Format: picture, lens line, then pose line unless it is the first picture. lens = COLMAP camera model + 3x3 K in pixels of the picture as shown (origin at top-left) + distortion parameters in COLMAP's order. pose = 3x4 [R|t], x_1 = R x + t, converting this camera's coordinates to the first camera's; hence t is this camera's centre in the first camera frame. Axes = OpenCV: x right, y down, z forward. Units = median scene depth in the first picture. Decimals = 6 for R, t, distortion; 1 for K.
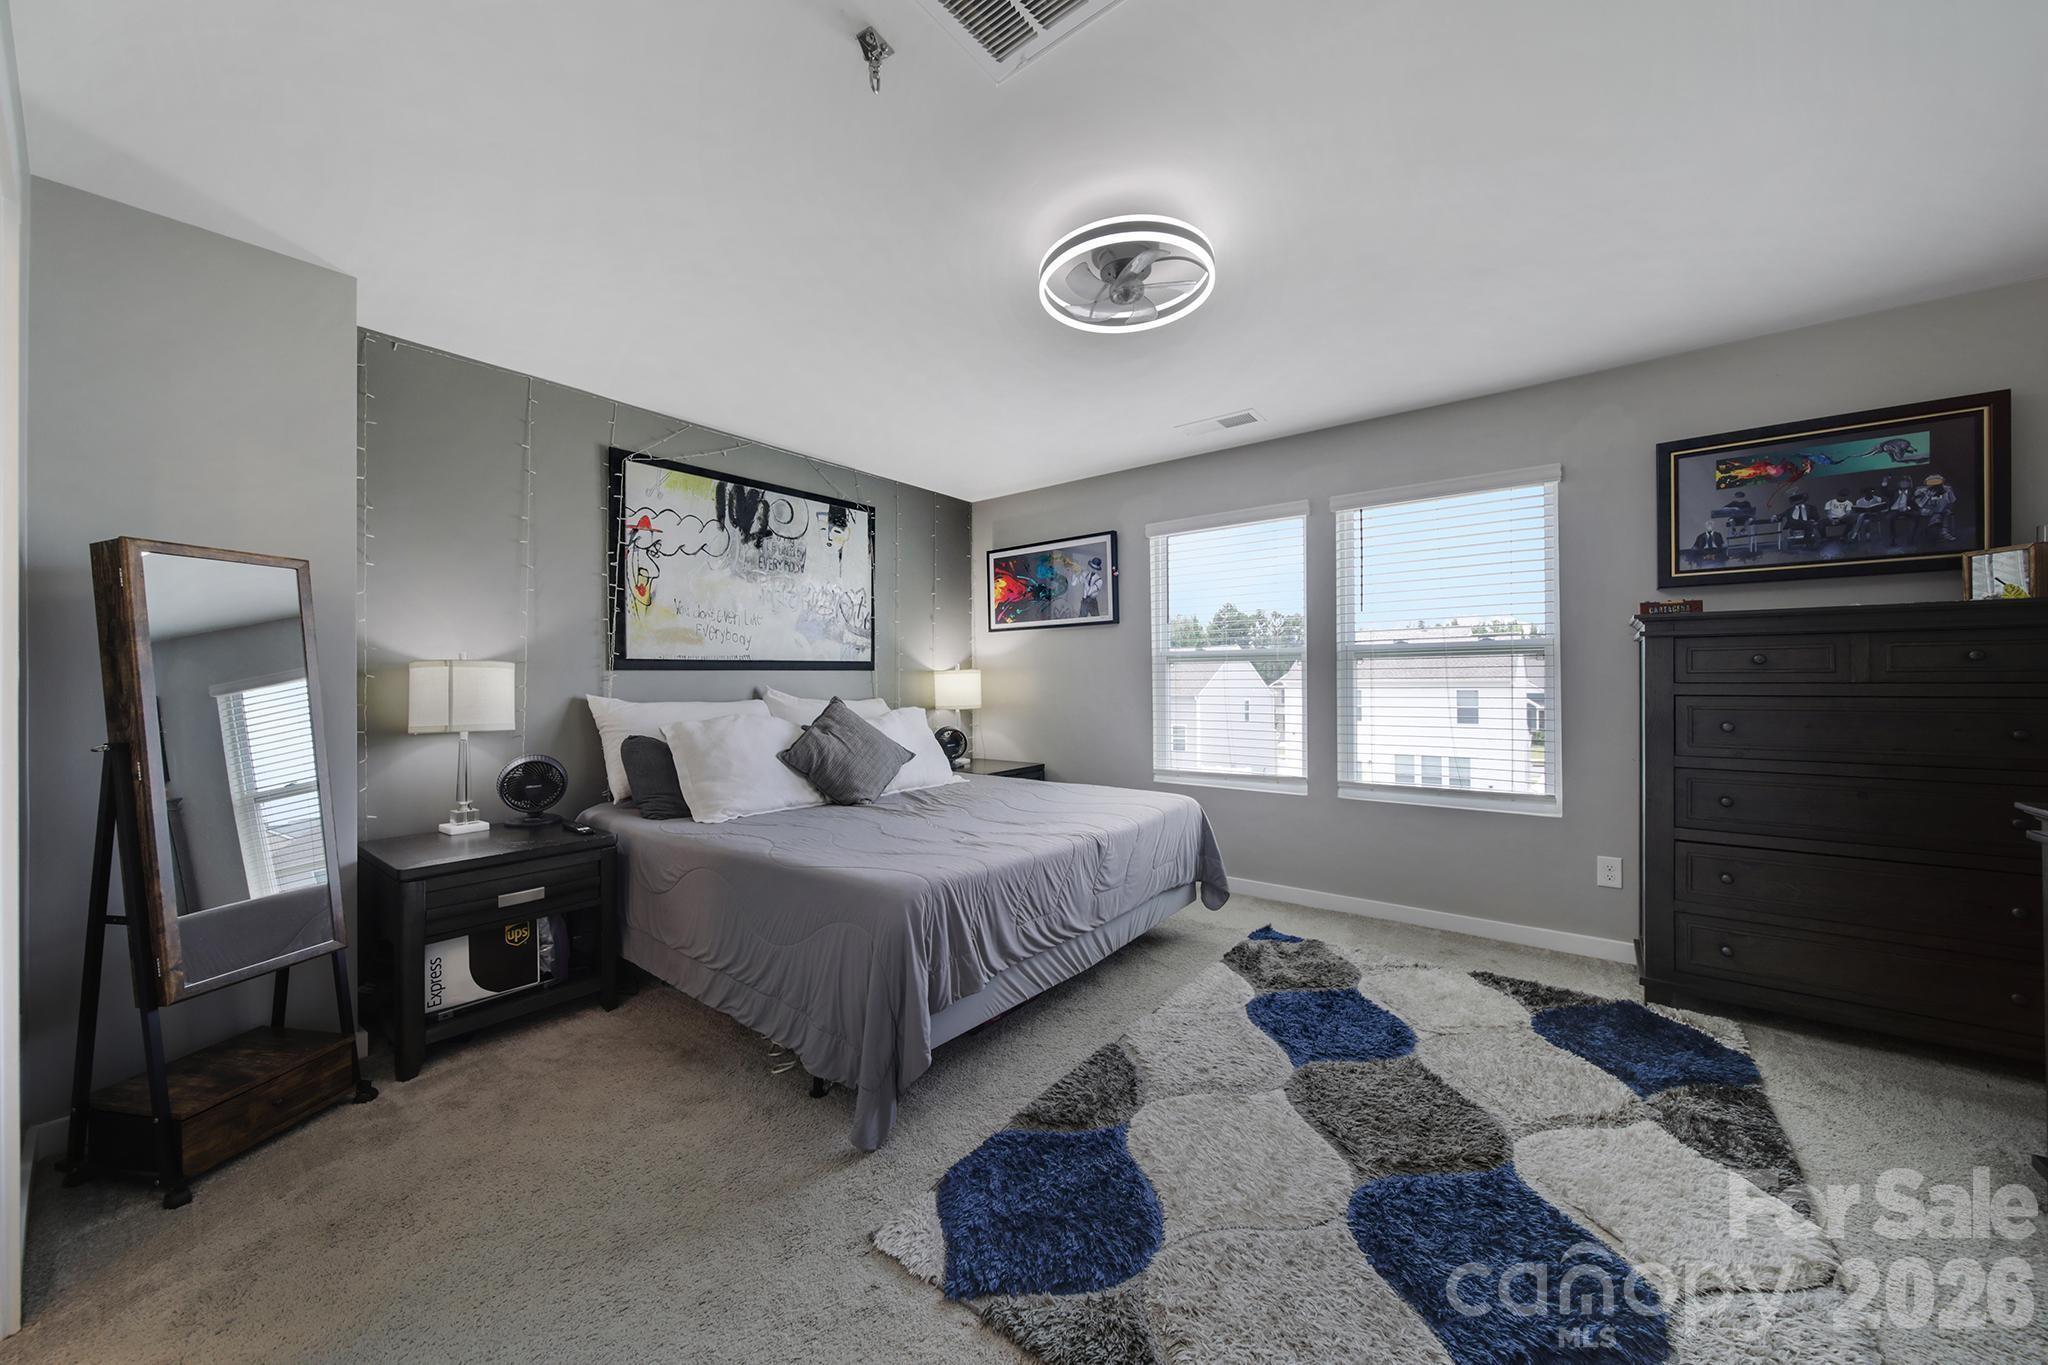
lens RADIAL K [[719.8, 0, 1018.9], [0, 719.8, 679.3], [0, 0, 1]] dist [-0.001458, -0.001405]
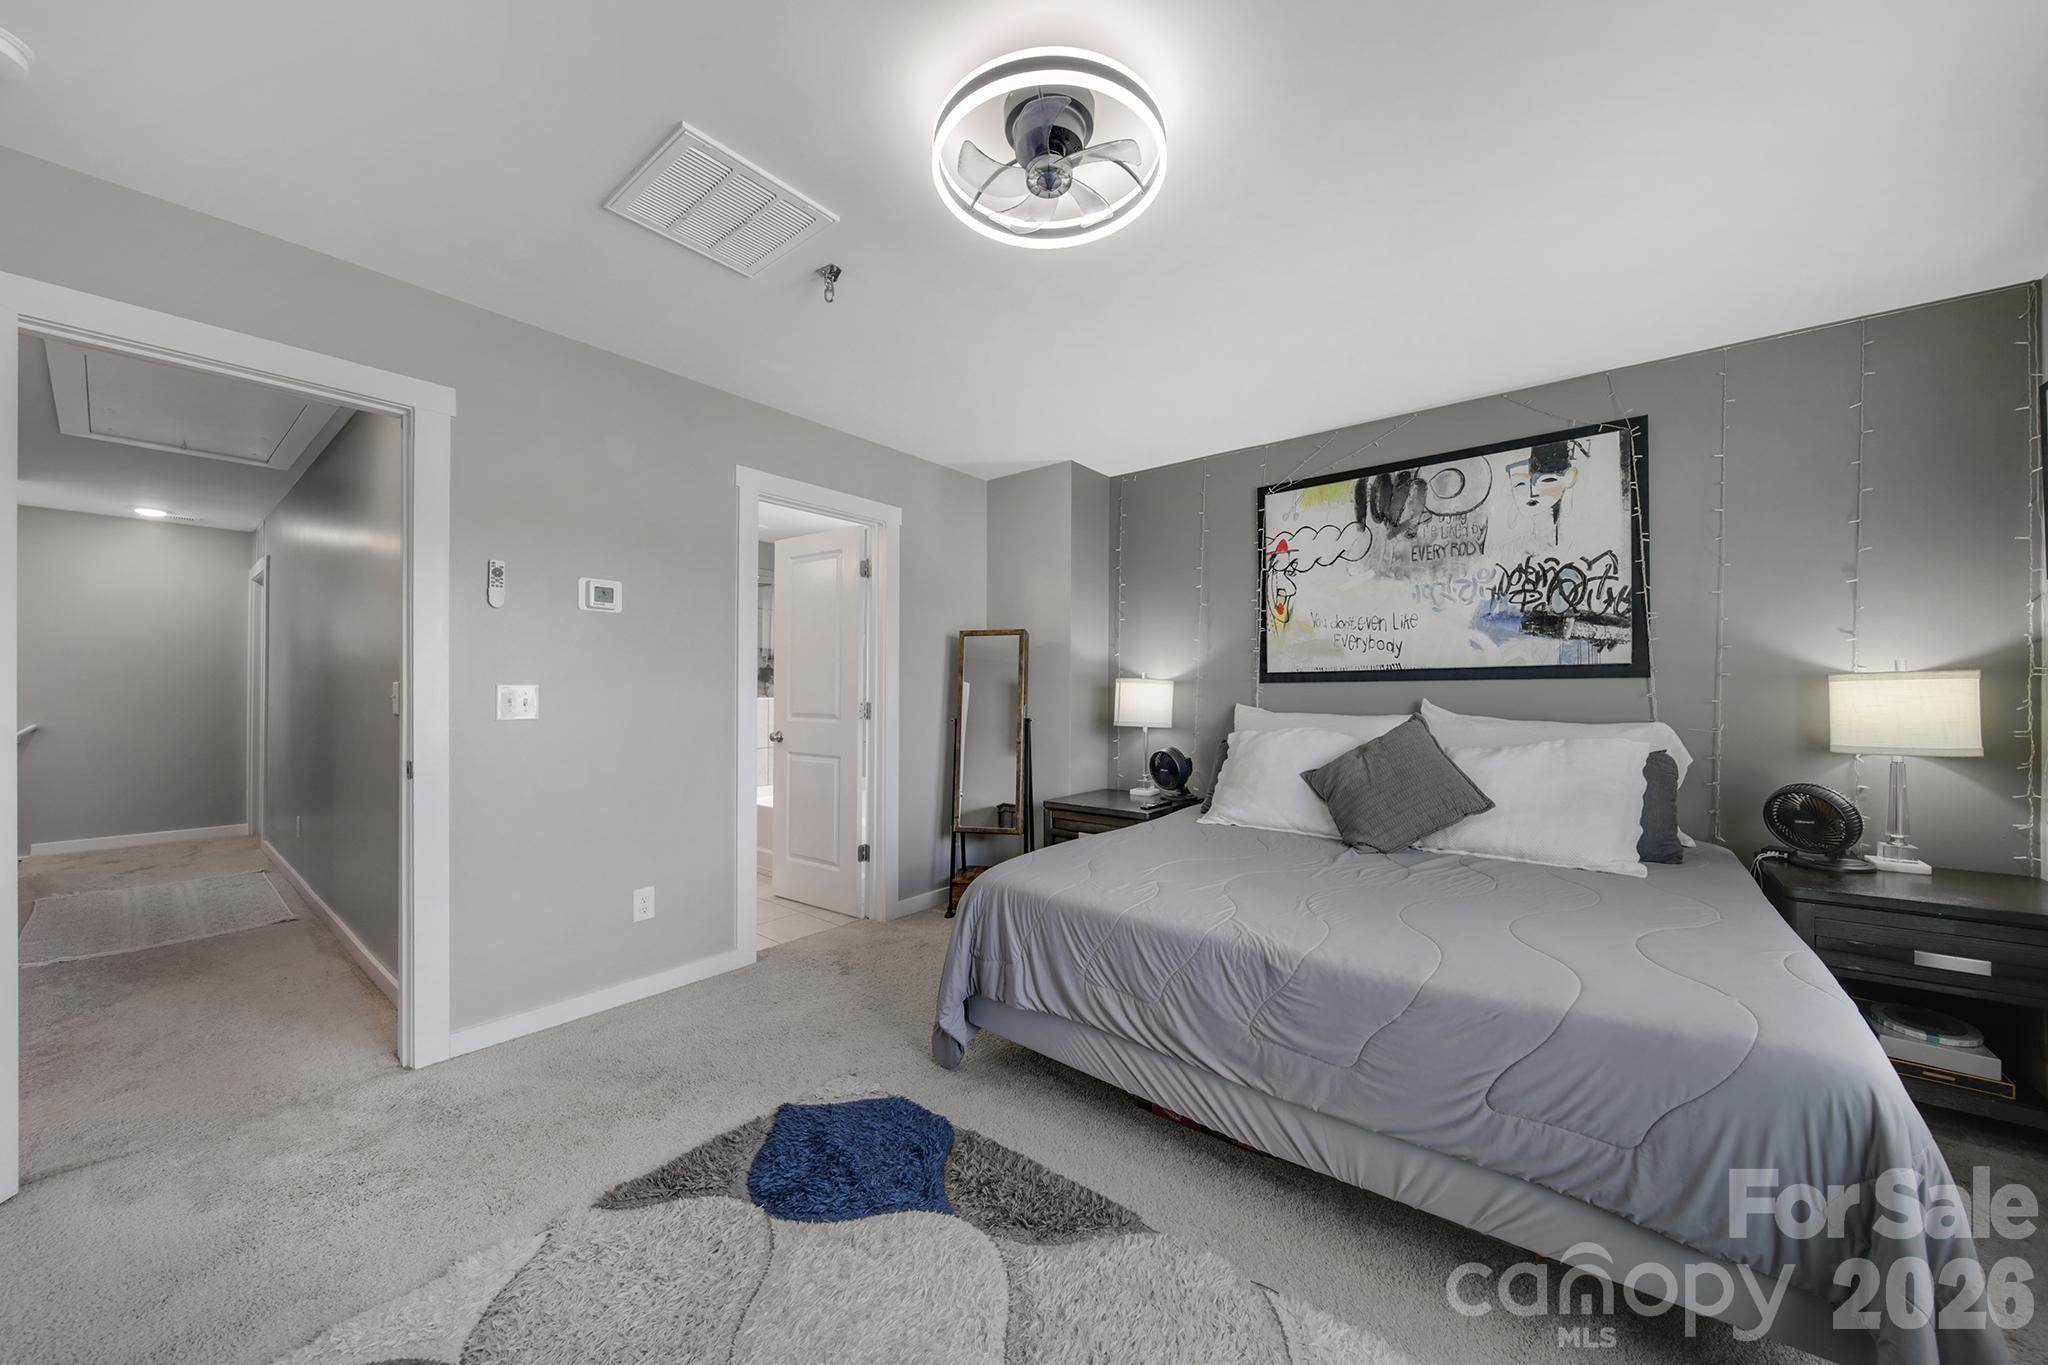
lens RADIAL K [[719.8, 0, 1024.8], [0, 719.8, 693.5], [0, 0, 1]] dist [-0.001458, -0.001405]
pose [[-0.004472, 0.011799, -0.999920, 0.548337], [0.006187, 0.999912, 0.011771, -0.010600], [0.999971, -0.006134, -0.004544, 0.592667]]
